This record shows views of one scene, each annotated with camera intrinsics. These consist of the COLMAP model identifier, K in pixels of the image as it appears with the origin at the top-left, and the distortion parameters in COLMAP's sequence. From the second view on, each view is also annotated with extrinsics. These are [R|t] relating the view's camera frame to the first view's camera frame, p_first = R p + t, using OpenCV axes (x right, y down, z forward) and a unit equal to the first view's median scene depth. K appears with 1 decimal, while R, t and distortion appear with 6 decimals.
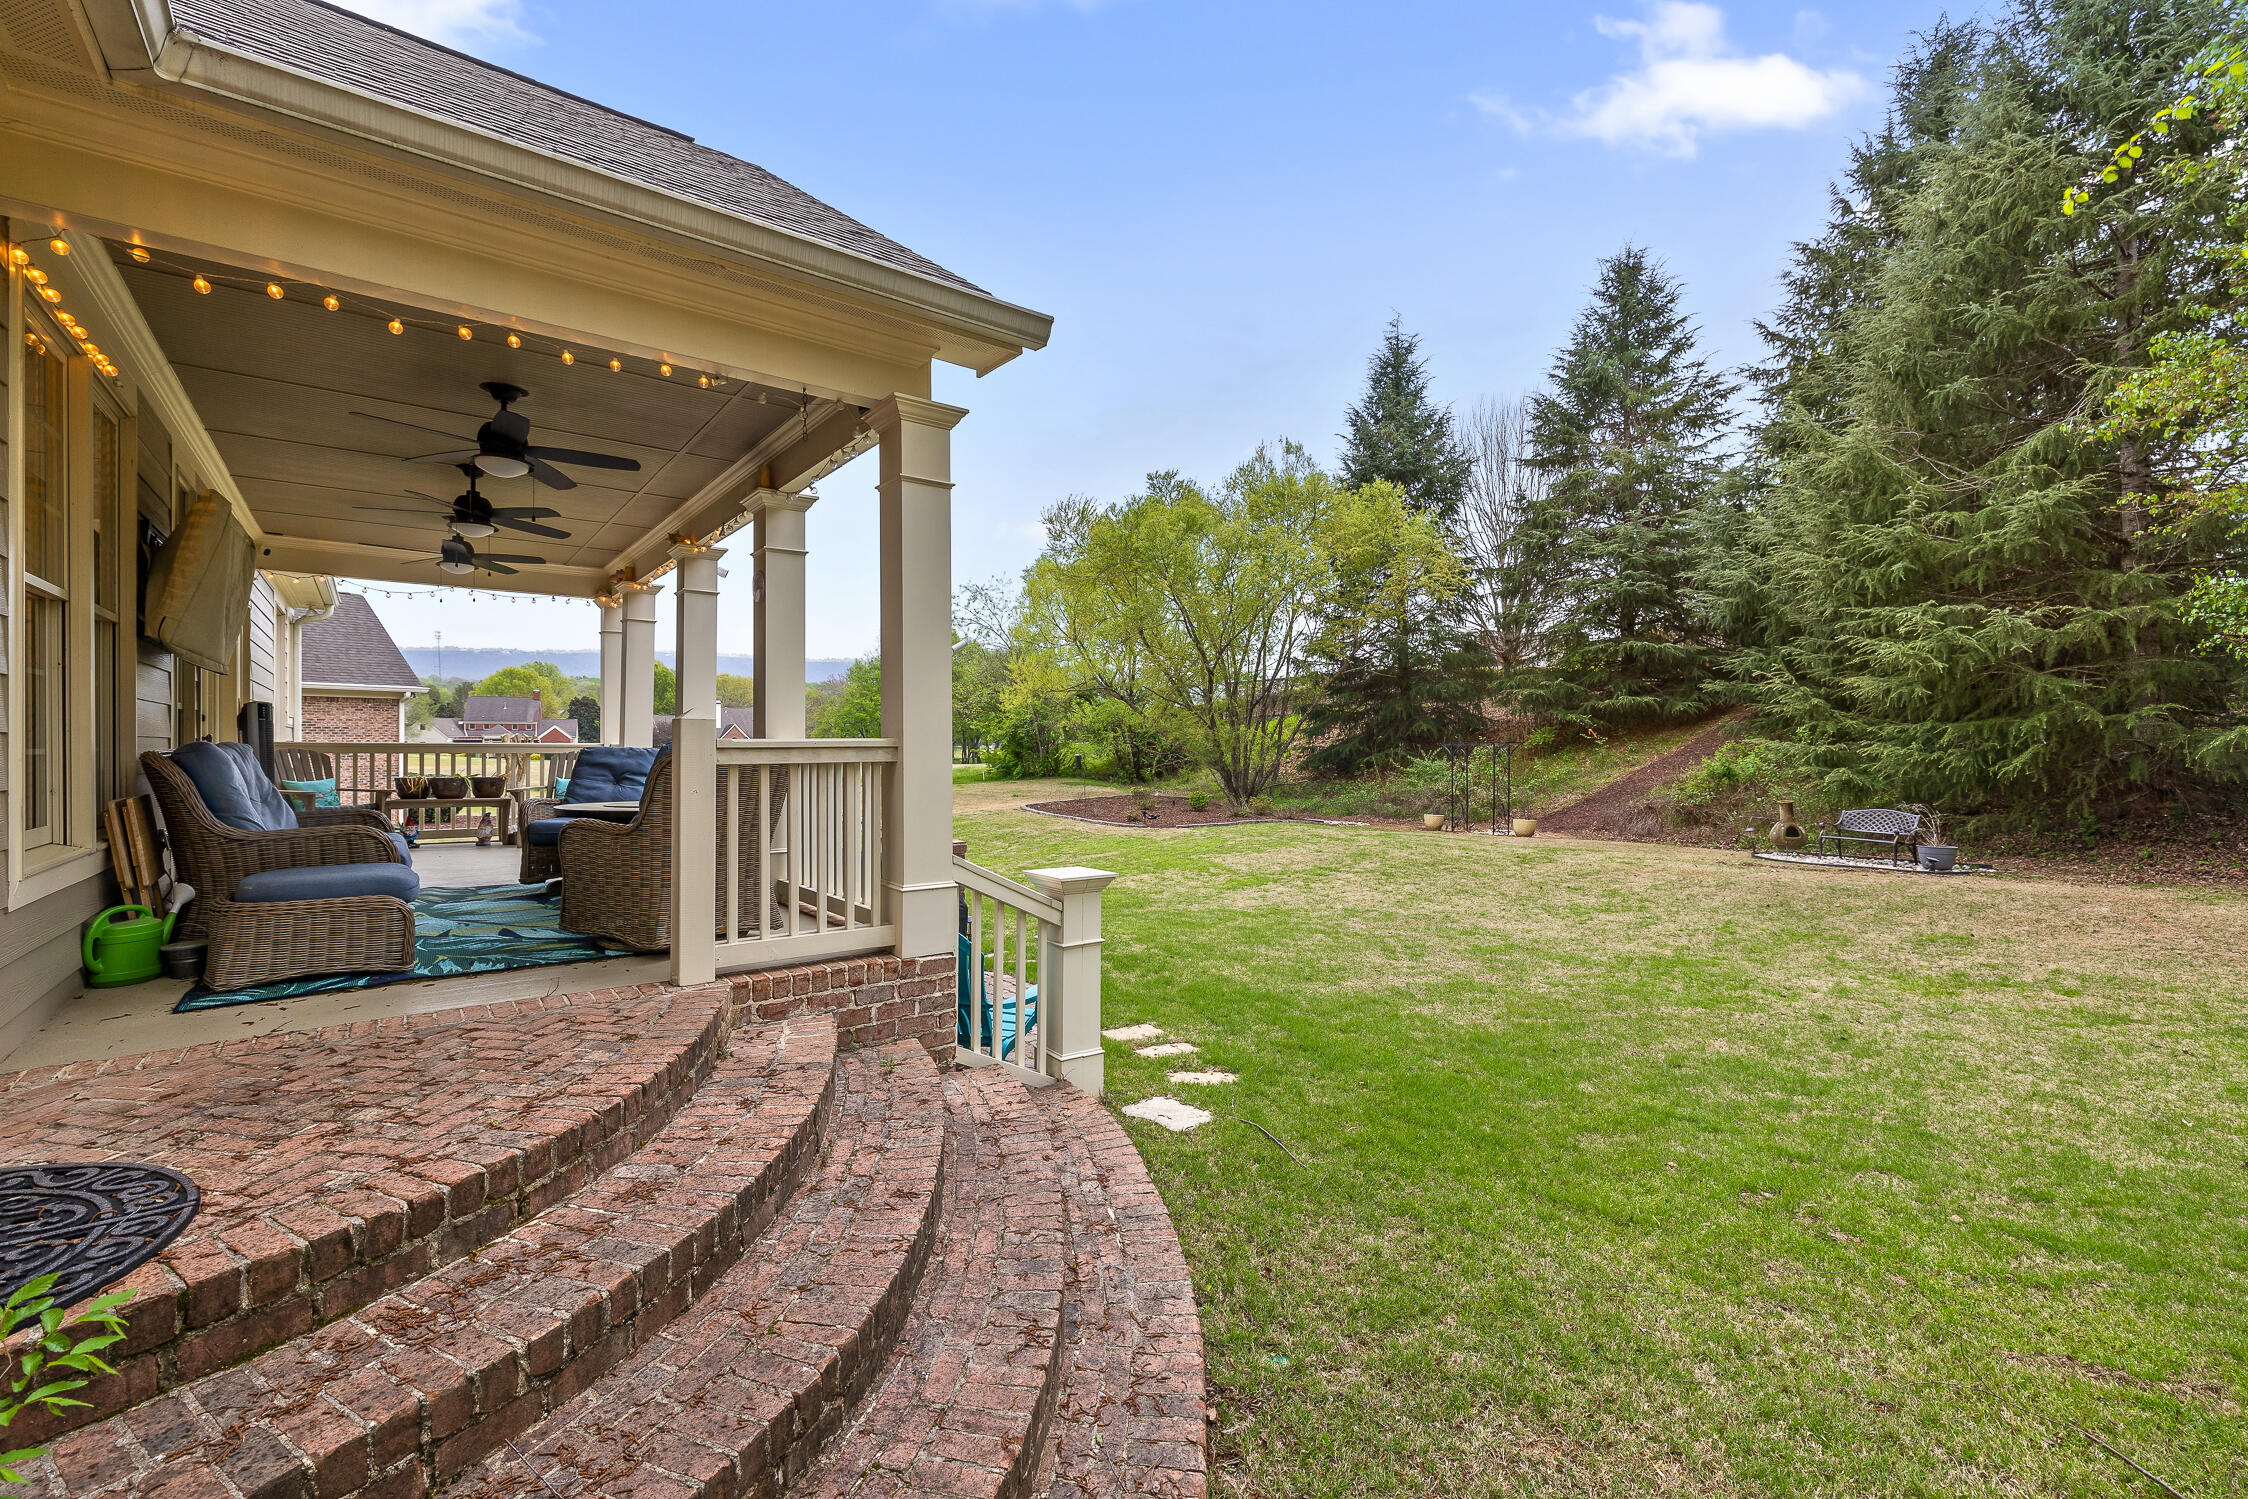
lens RADIAL K [[953.5, 0, 1116.3], [0, 953.5, 724.8], [0, 0, 1]] dist [0.000606, -0.000205]
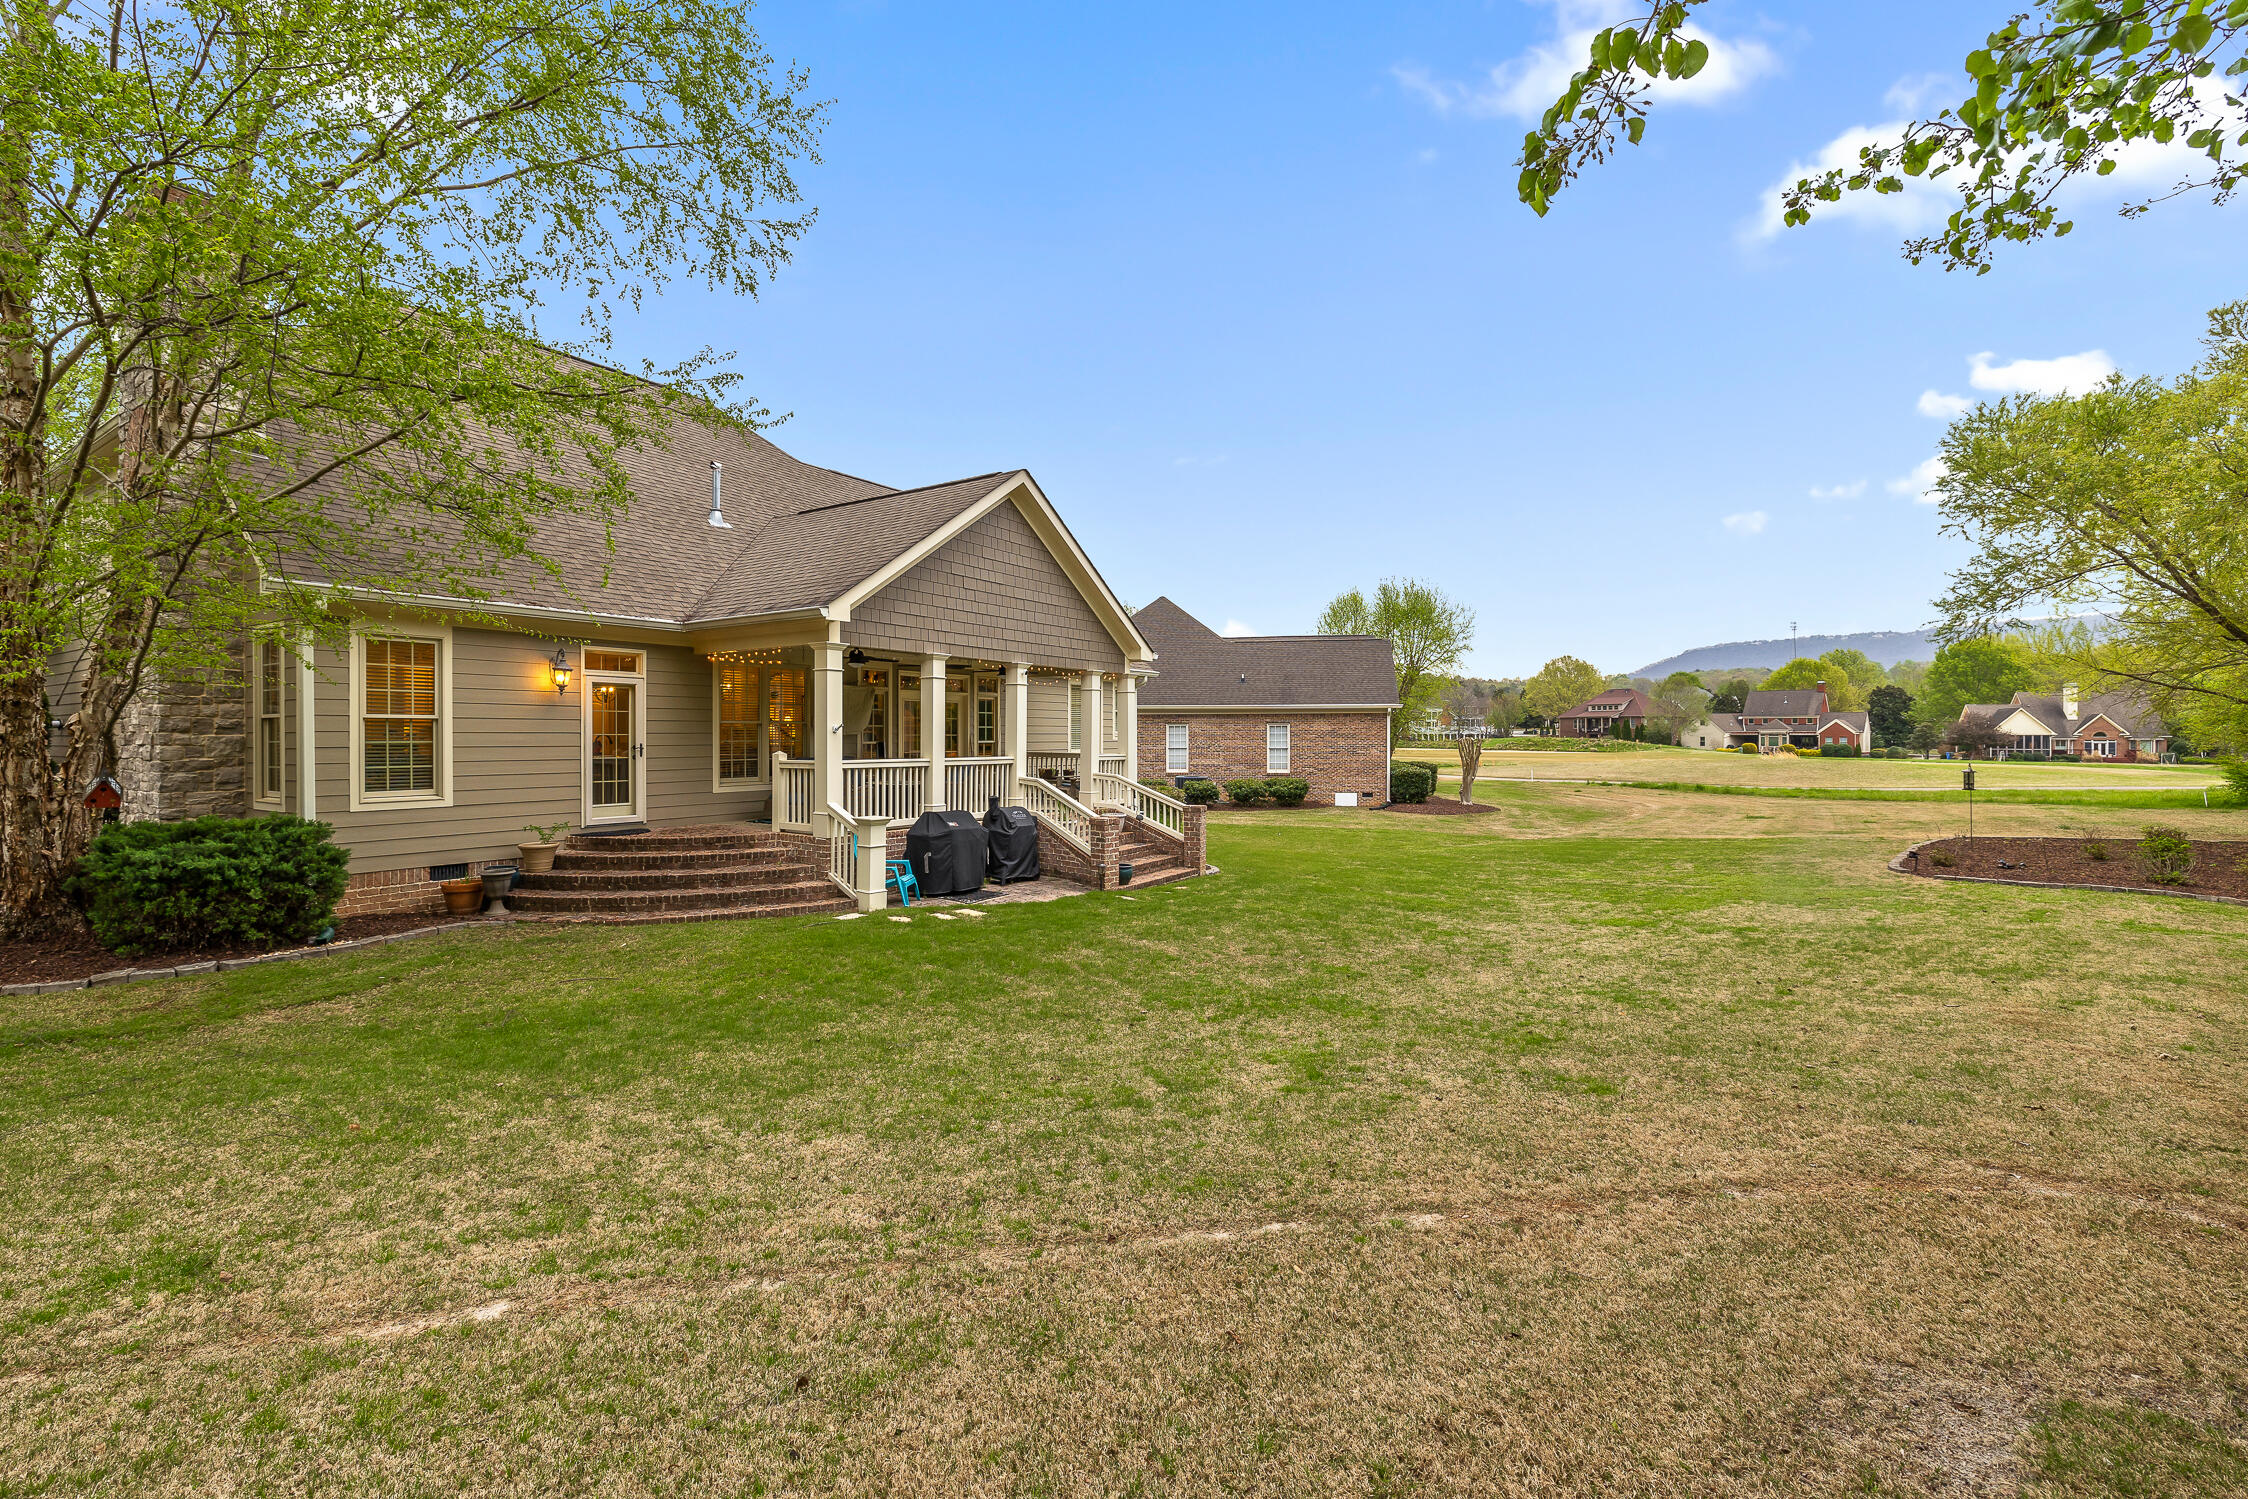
lens RADIAL K [[987.2, 0, 1112.1], [0, 987.2, 727.7], [0, 0, 1]] dist [0.002113, 0.000174]
pose [[0.316485, -0.005744, -0.948580, 0.424270], [0.016562, 0.999863, -0.000529, -0.009278], [0.948453, -0.015543, 0.316537, 0.137197]]
